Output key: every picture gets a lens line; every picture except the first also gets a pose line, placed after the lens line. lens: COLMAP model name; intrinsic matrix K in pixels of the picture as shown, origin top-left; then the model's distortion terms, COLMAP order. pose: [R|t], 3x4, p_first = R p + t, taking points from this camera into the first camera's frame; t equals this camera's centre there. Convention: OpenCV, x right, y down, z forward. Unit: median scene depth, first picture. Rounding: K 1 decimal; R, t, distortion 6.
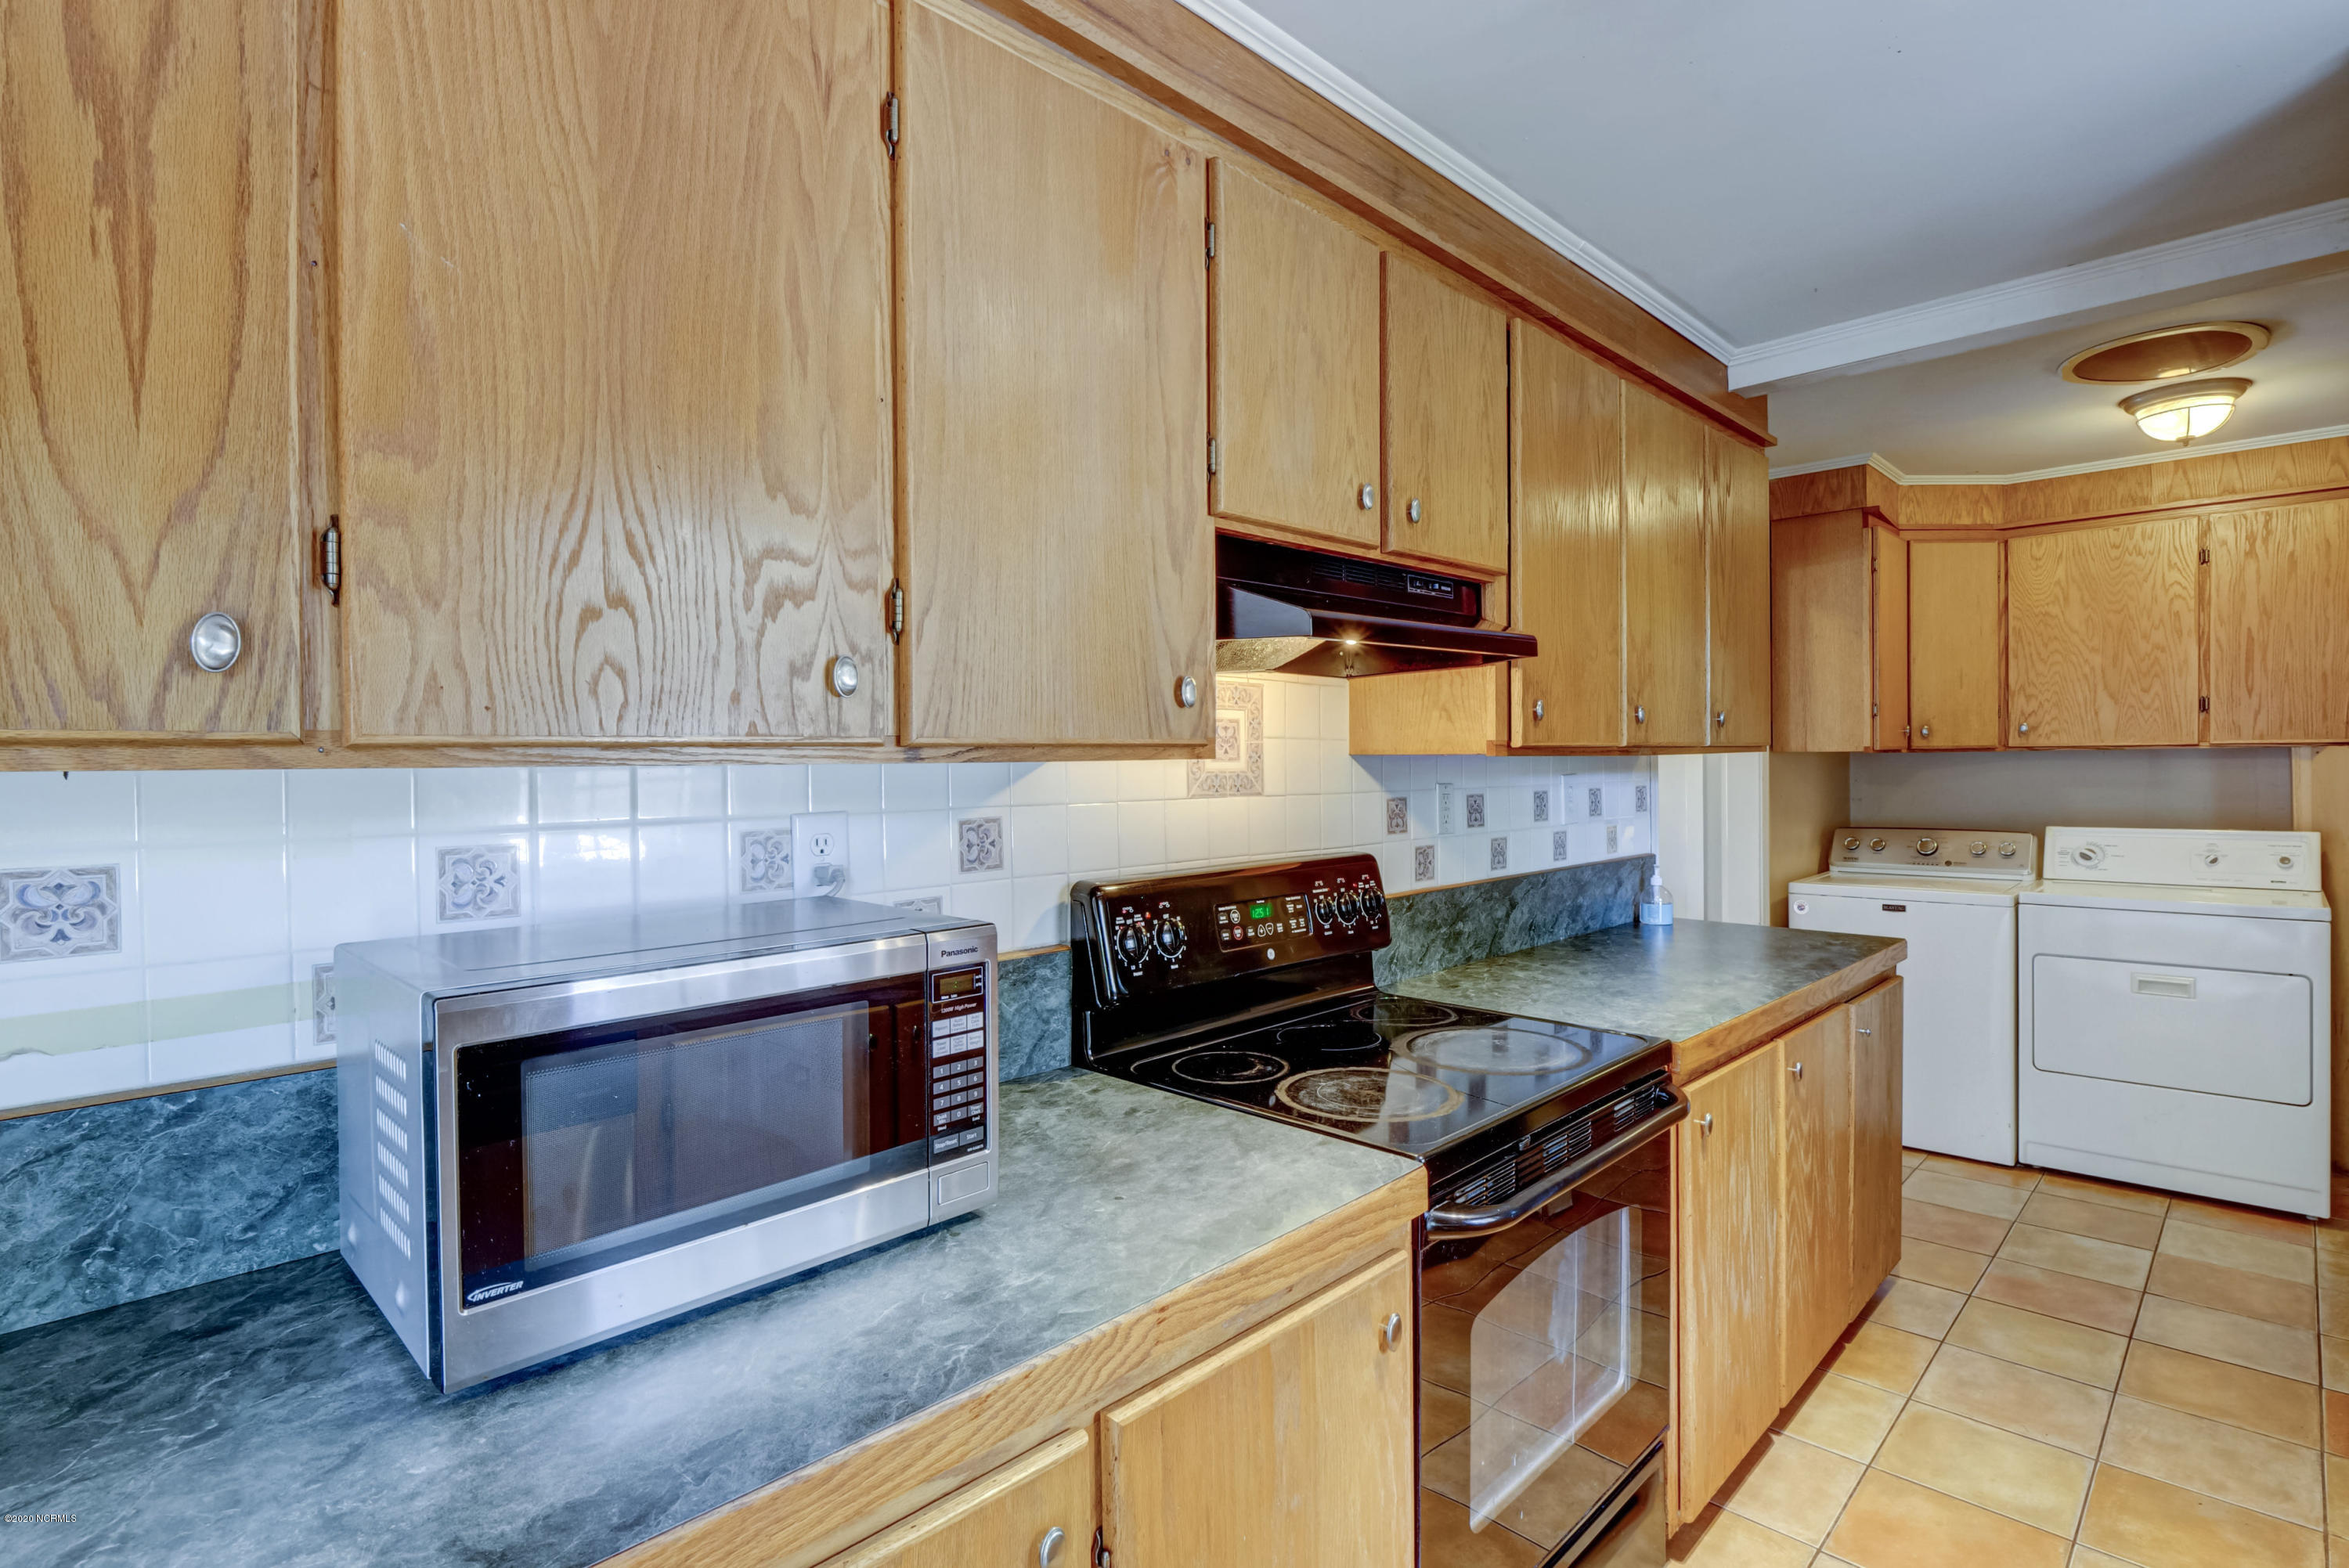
lens RADIAL K [[1146.5, 0, 1187.1], [0, 1146.5, 771.2], [0, 0, 1]] dist [-0.013341, 0.002332]
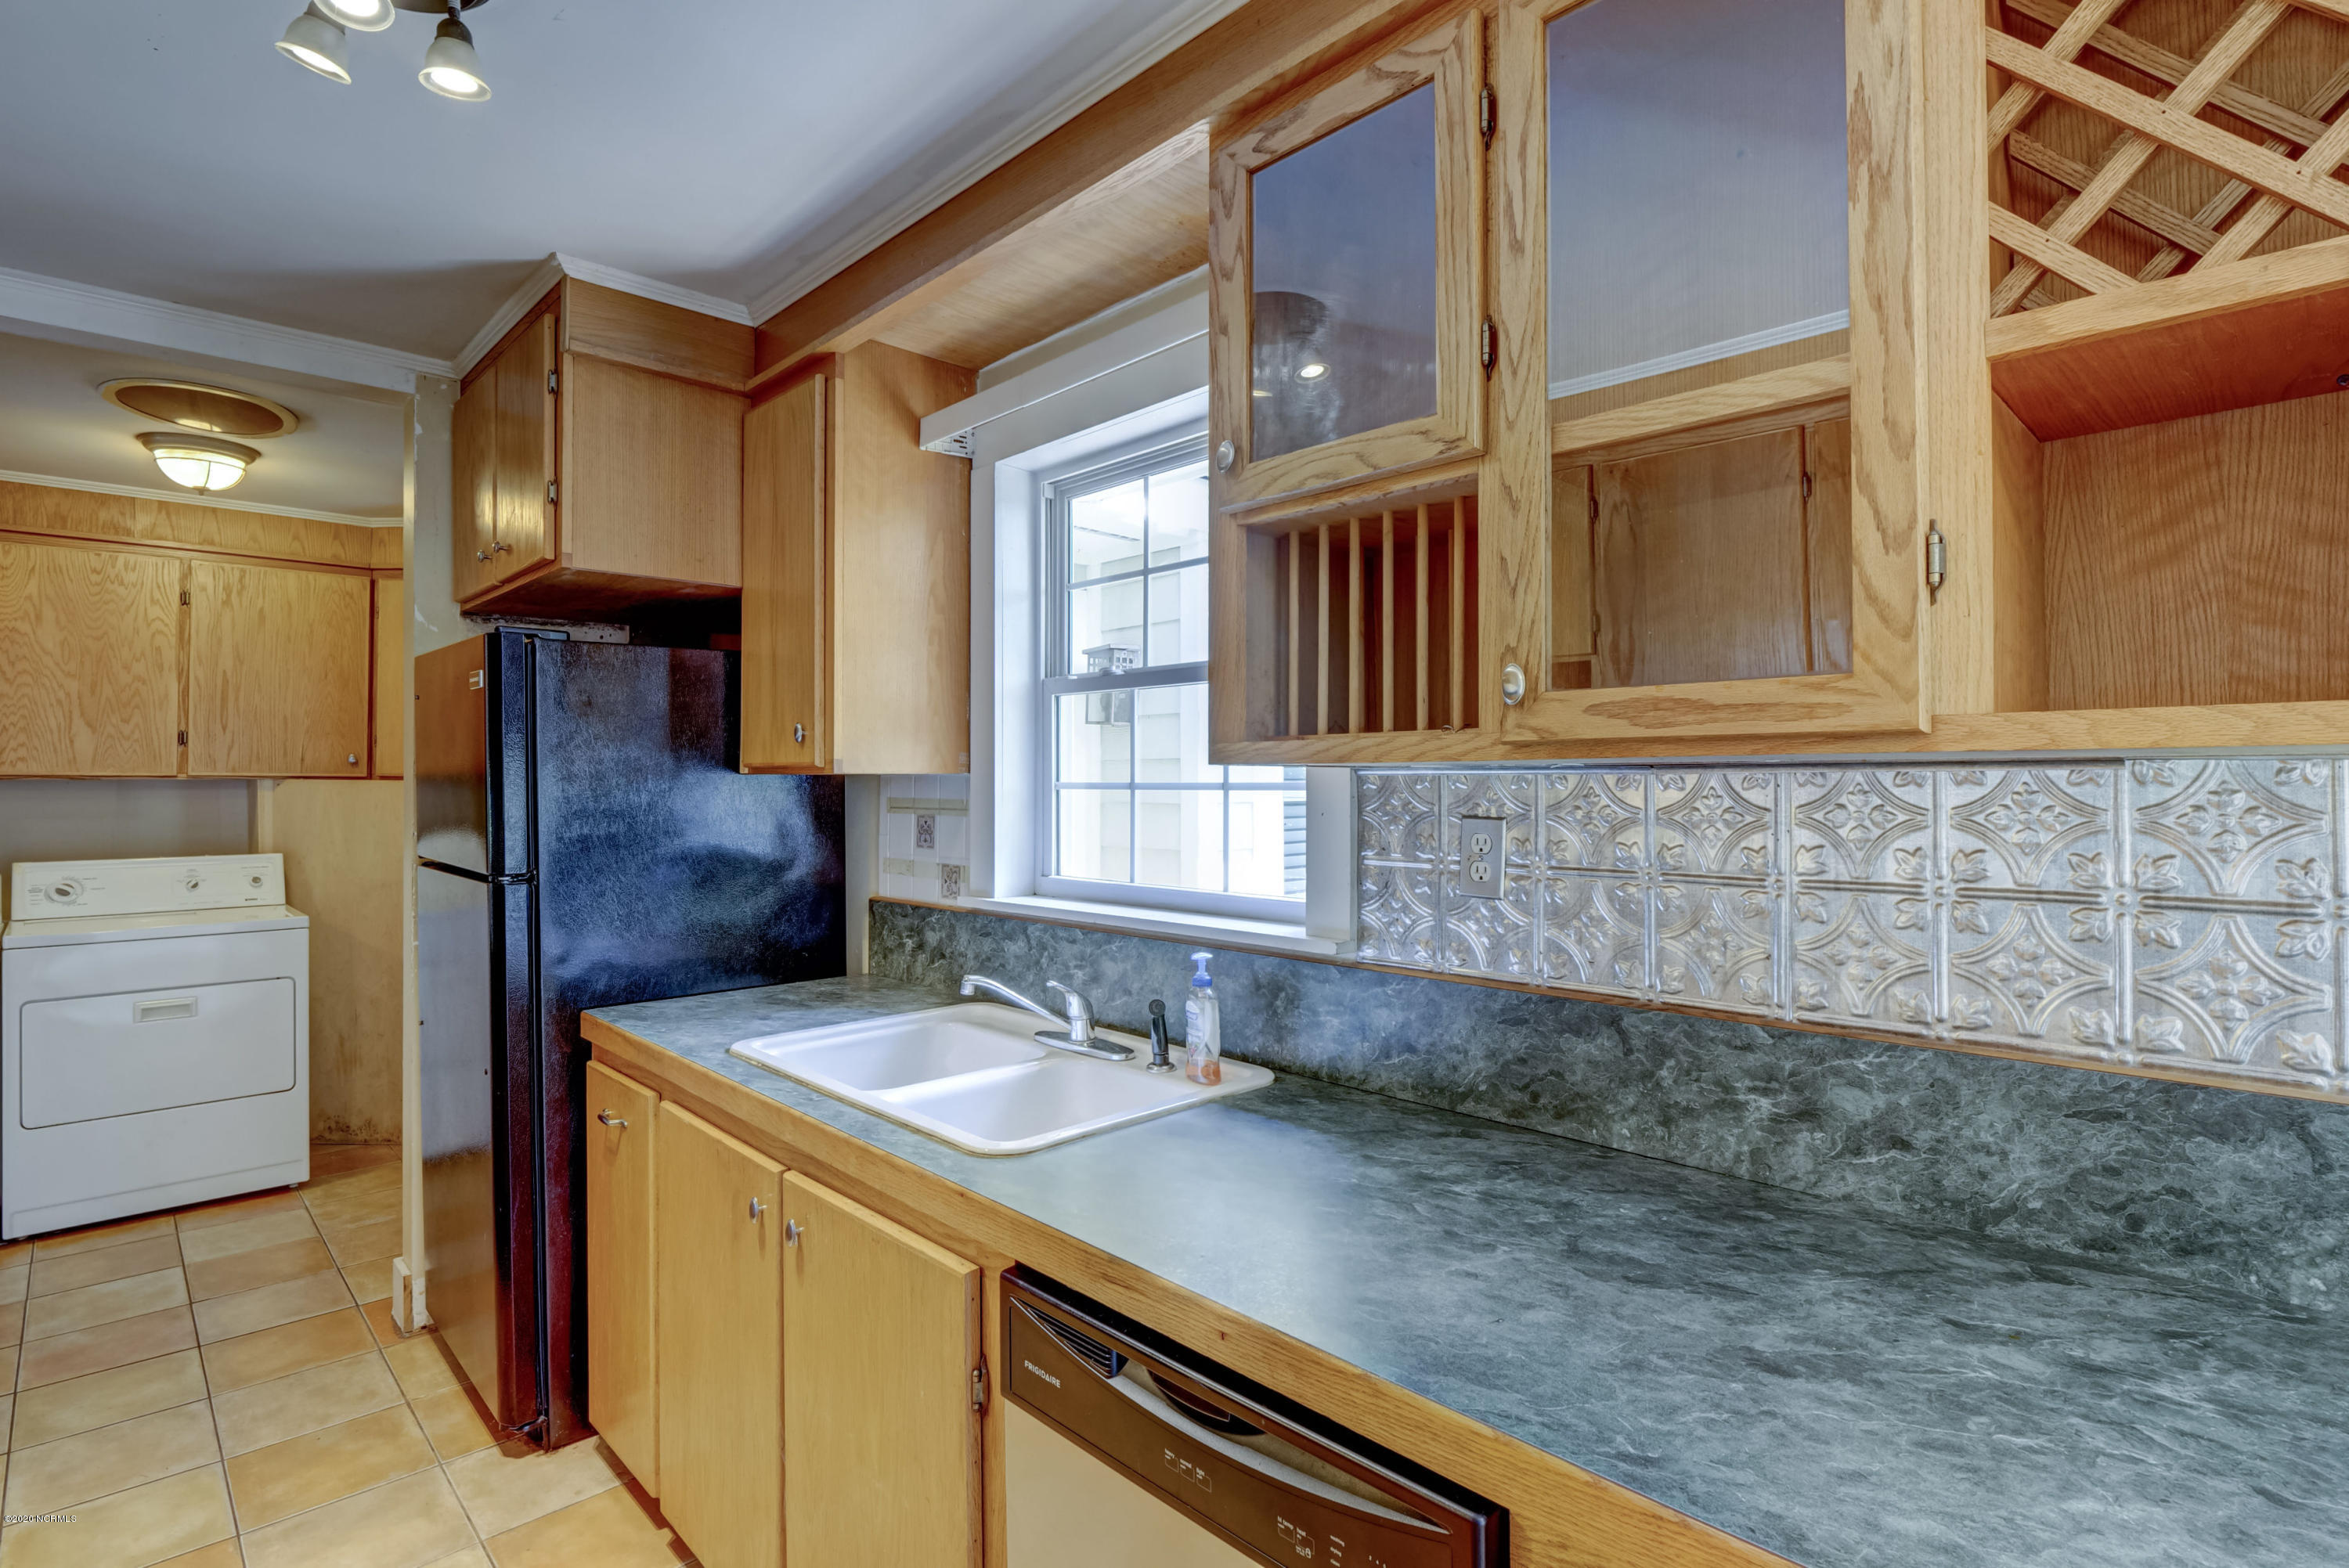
lens RADIAL K [[1146.5, 0, 1163.1], [0, 1146.5, 769.8], [0, 0, 1]] dist [-0.013341, 0.002332]
pose [[0.041791, 0.023226, 0.998856, -0.117353], [0.007482, 0.999694, -0.023558, 0.002324], [-0.999098, 0.008458, 0.041604, 0.047305]]
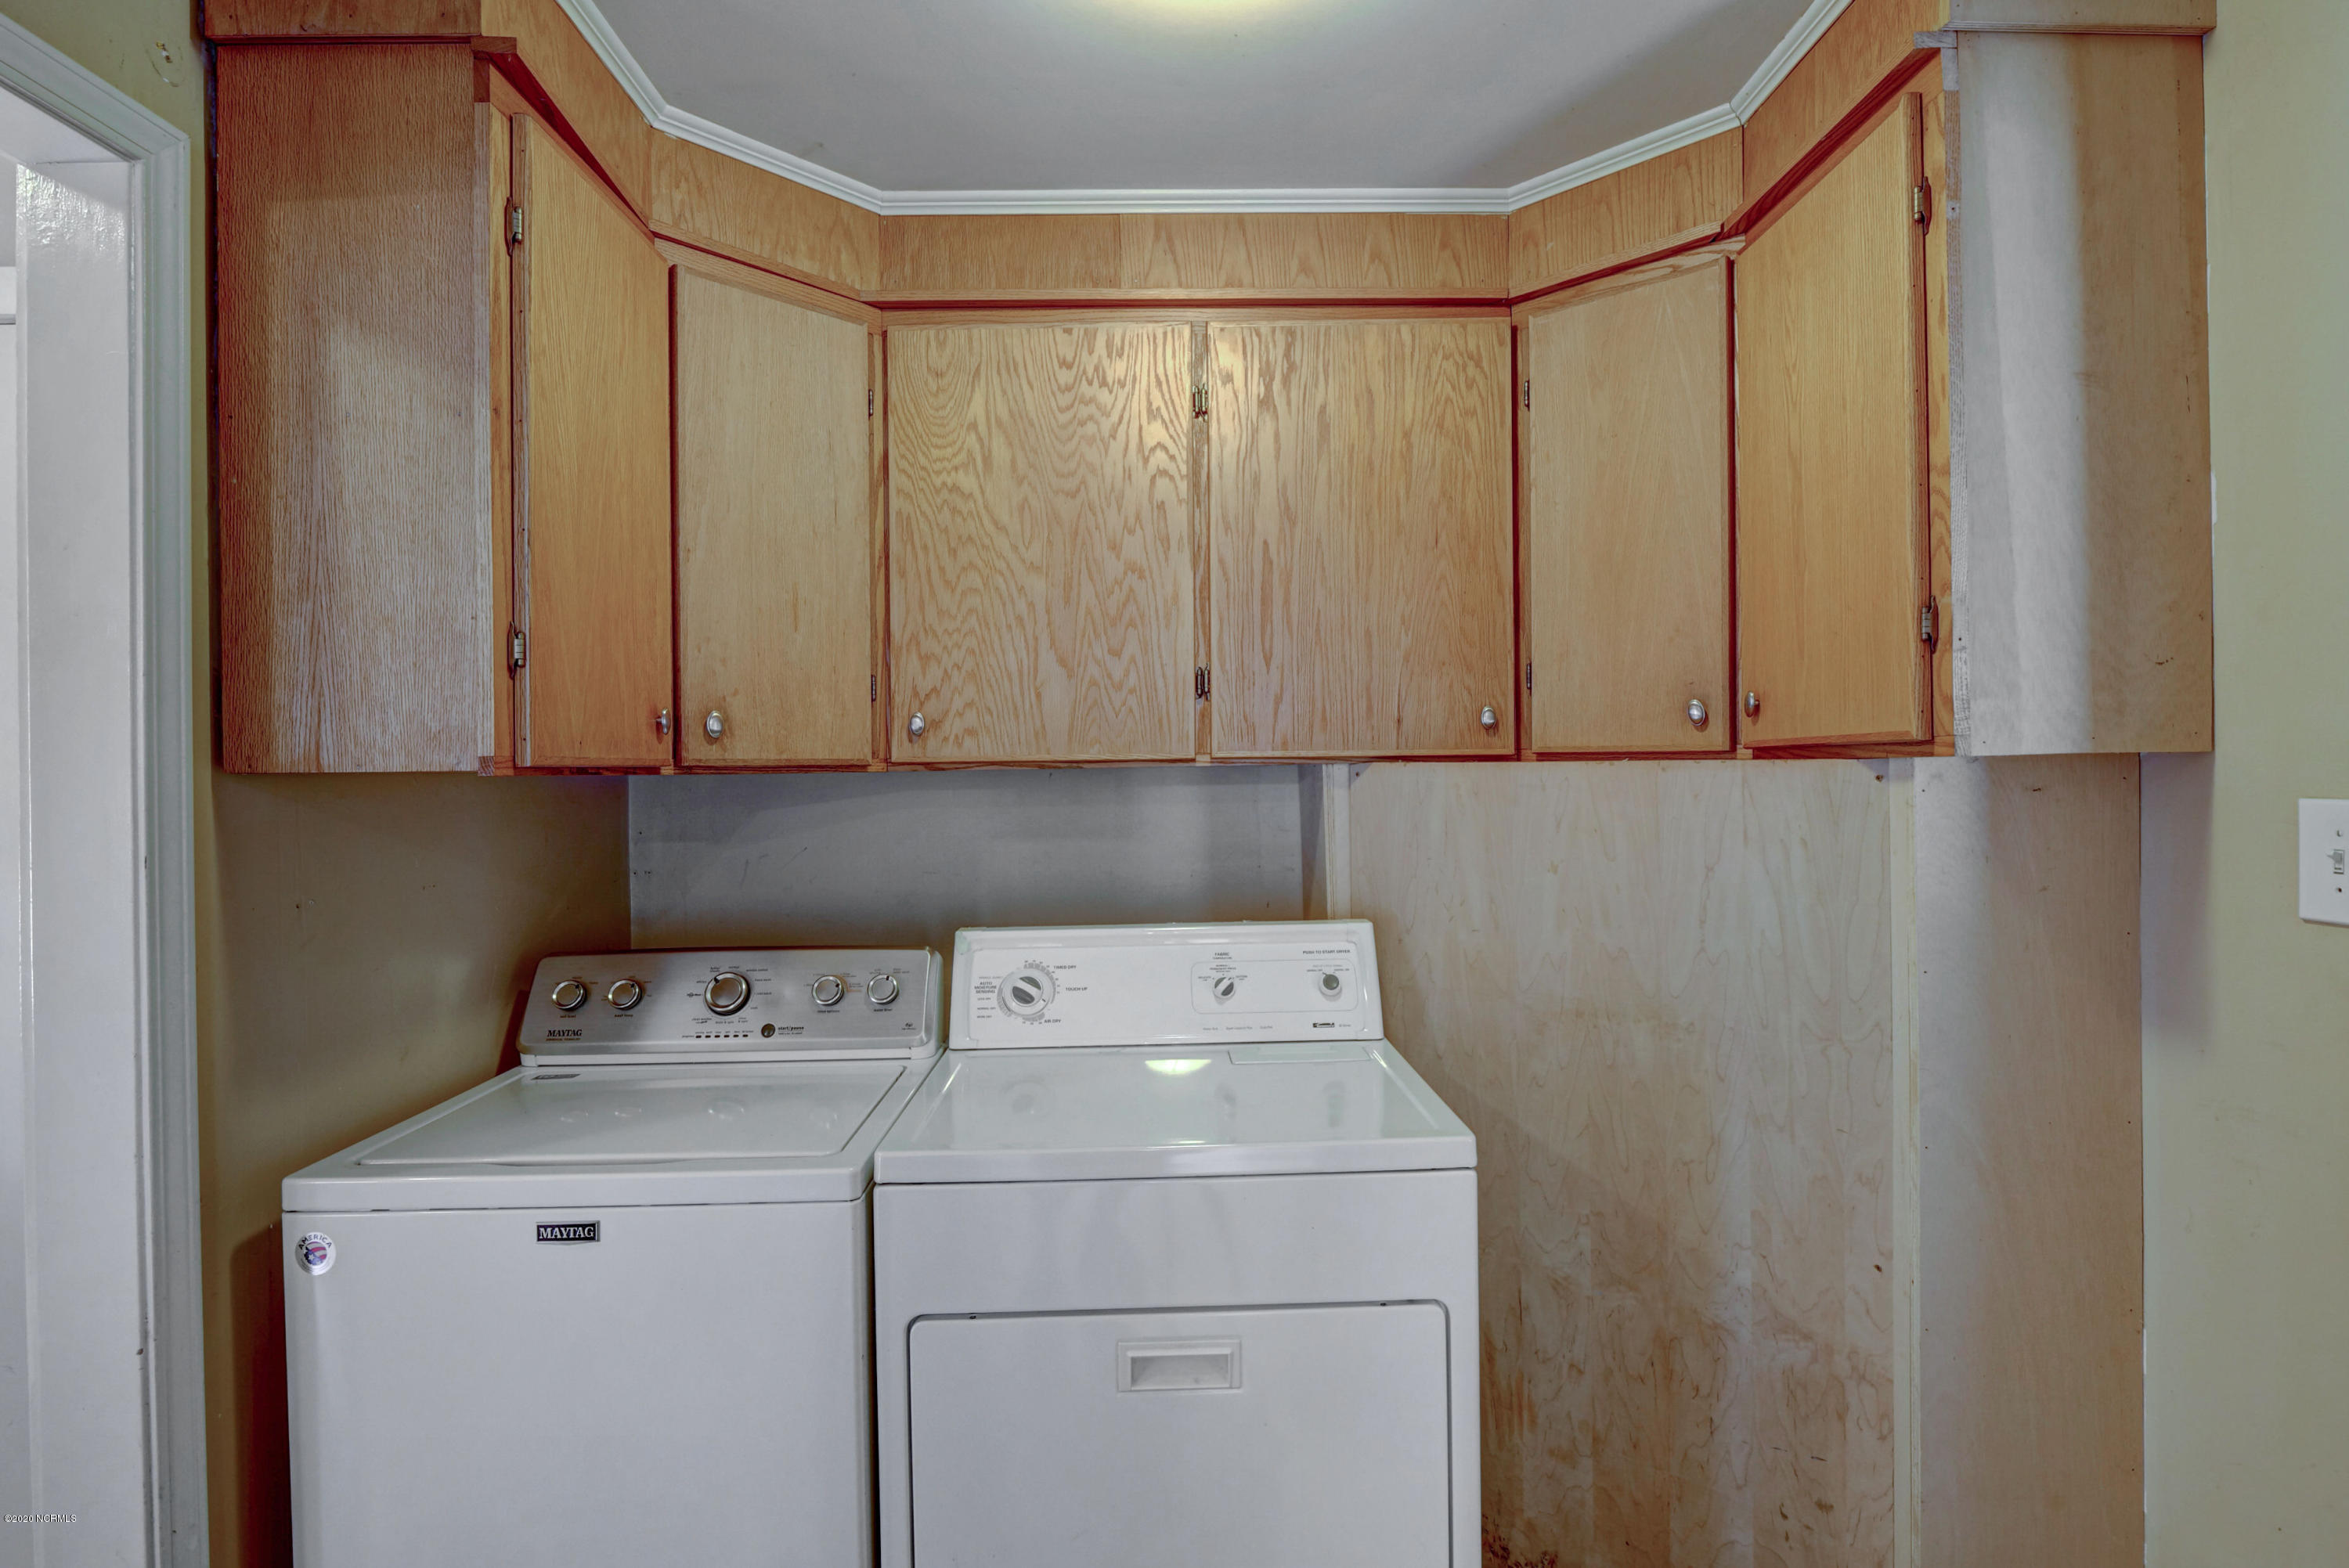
lens RADIAL K [[1146.5, 0, 1192.4], [0, 1146.5, 775.6], [0, 0, 1]] dist [-0.013341, 0.002332]
pose [[0.693618, -0.002509, 0.720338, 0.503767], [0.011154, 0.999911, -0.007258, -0.011974], [-0.720256, 0.013069, 0.693585, 0.628200]]
